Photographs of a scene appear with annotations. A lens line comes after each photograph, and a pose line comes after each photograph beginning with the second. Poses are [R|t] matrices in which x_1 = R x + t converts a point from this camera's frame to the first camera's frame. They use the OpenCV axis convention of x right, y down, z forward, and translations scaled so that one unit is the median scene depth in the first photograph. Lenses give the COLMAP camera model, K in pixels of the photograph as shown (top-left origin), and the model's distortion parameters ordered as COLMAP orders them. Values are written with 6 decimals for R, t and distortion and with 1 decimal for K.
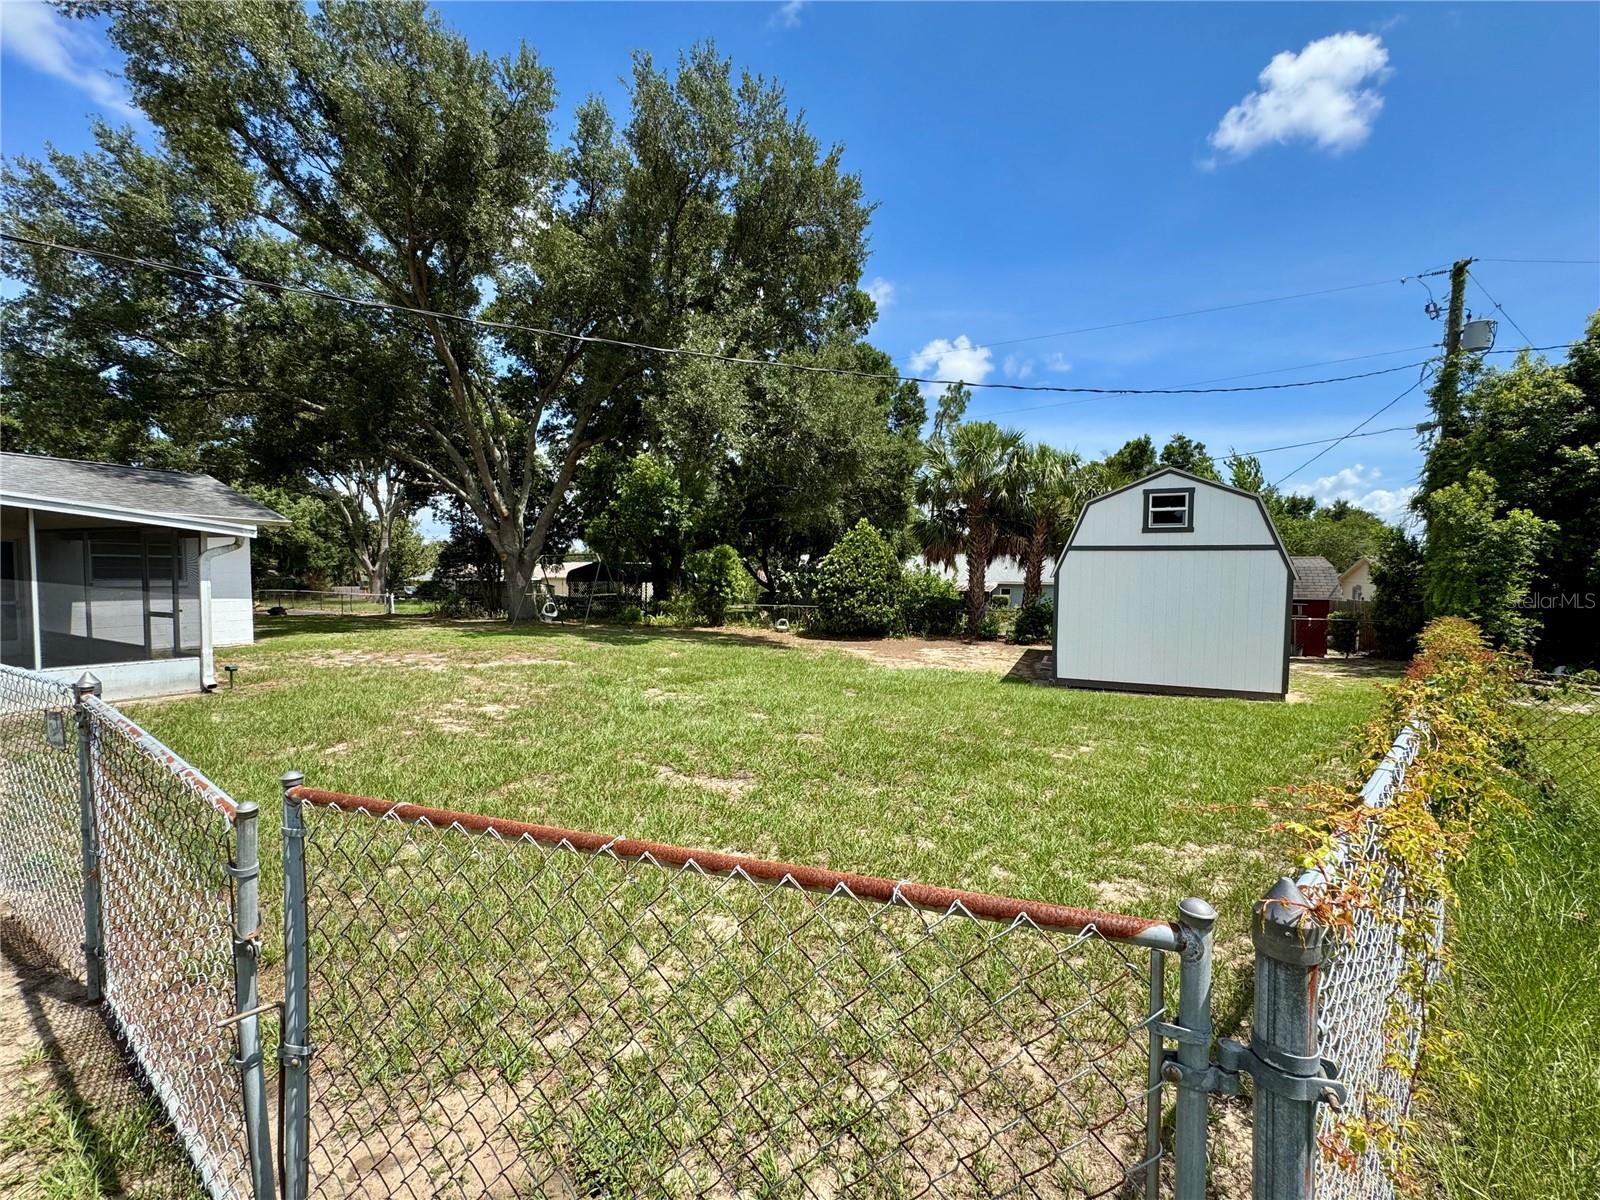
lens RADIAL K [[640.9, 0, 803.4], [0, 640.9, 598.8], [0, 0, 1]] dist [0.001975, -0.000673]
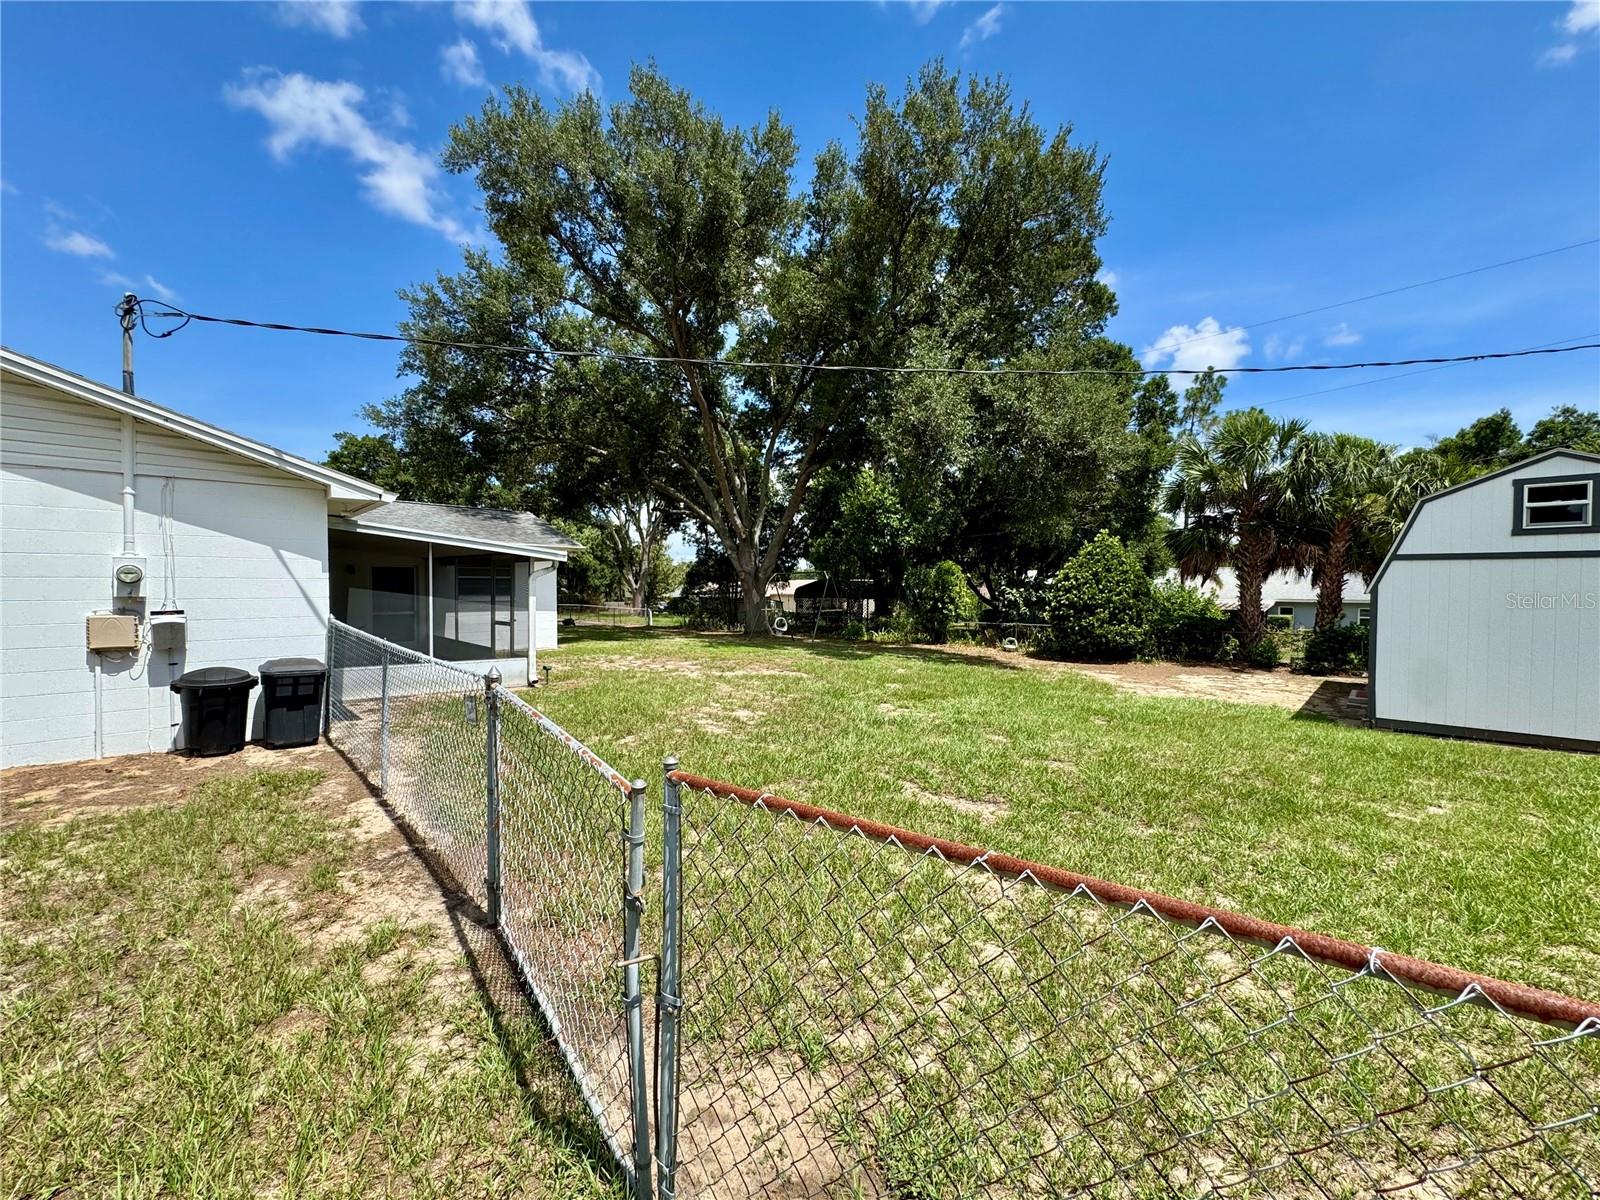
lens RADIAL K [[642.9, 0, 800.0], [0, 642.9, 600.0], [0, 0, 1]] dist [-0.002256, 0.000151]
pose [[0.945310, 0.002912, -0.326161, -0.020120], [-0.010948, 0.999680, -0.022804, 0.000849], [0.325990, 0.025127, 0.945039, -0.003398]]
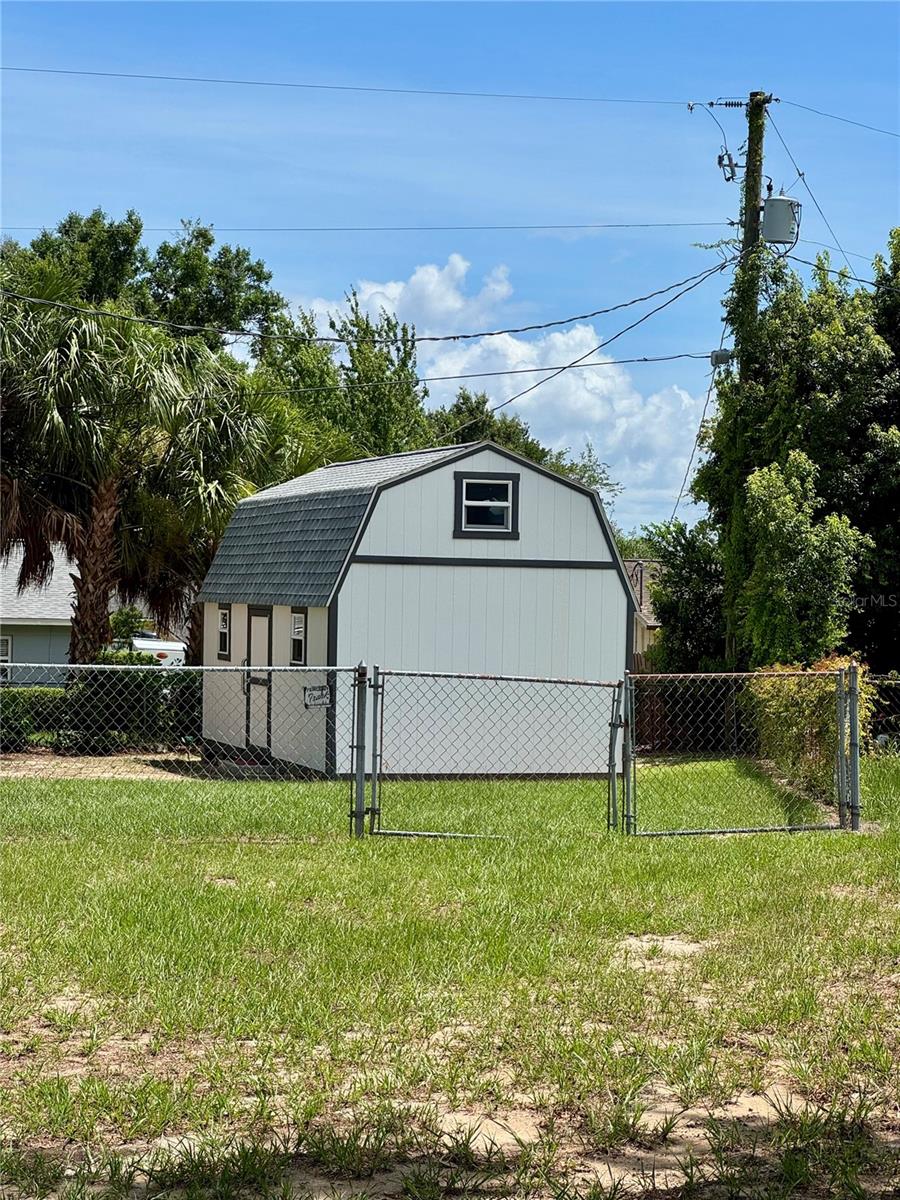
lens RADIAL K [[2691.9, 0, 450.0], [0, 2691.9, 600.0], [0, 0, 1]] dist [0.011423, 0.060018]
pose [[0.753791, 0.006110, 0.657086, -0.878643], [0.015280, 0.999523, -0.026824, 0.021907], [-0.656936, 0.030260, 0.753338, -0.725040]]
